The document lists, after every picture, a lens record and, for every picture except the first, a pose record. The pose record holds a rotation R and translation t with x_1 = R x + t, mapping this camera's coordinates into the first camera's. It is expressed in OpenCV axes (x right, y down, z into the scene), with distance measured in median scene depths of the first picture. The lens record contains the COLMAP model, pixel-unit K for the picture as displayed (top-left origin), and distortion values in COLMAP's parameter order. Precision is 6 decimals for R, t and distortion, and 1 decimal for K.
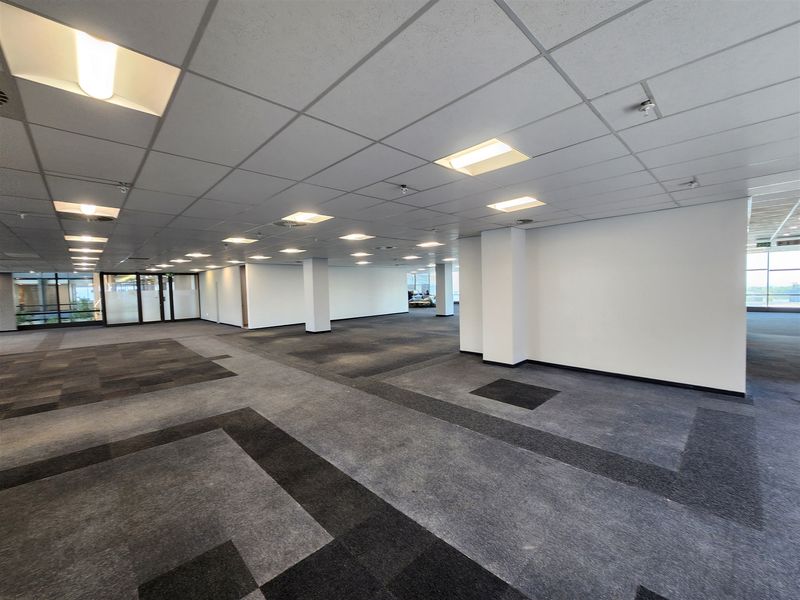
lens RADIAL K [[332.2, 0, 400.0], [0, 332.2, 300.0], [0, 0, 1]] dist [0.001646, 0.001162]
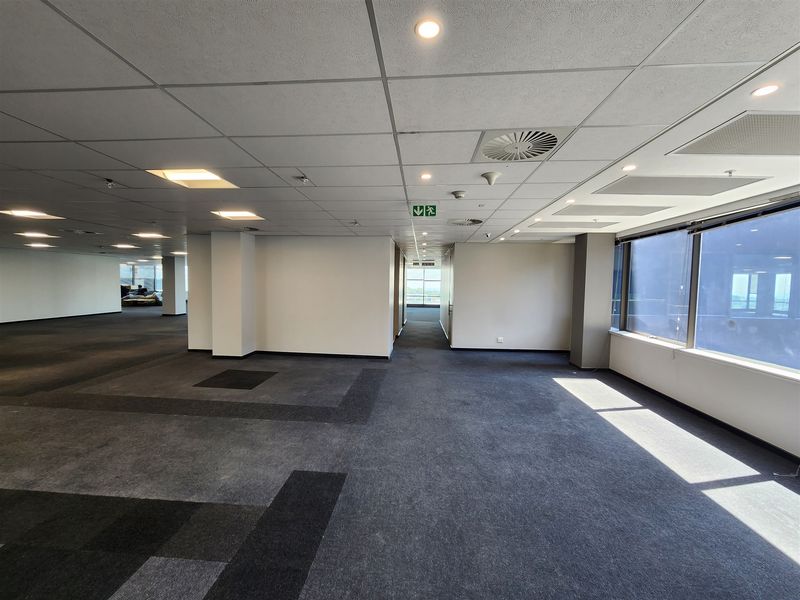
lens RADIAL K [[332.2, 0, 400.0], [0, 332.2, 300.0], [0, 0, 1]] dist [0.001646, 0.001162]
pose [[0.752687, 0.005404, 0.658356, 0.010401], [-0.008207, 0.999966, 0.001175, 0.001762], [-0.658327, -0.006288, 0.752705, -0.239308]]
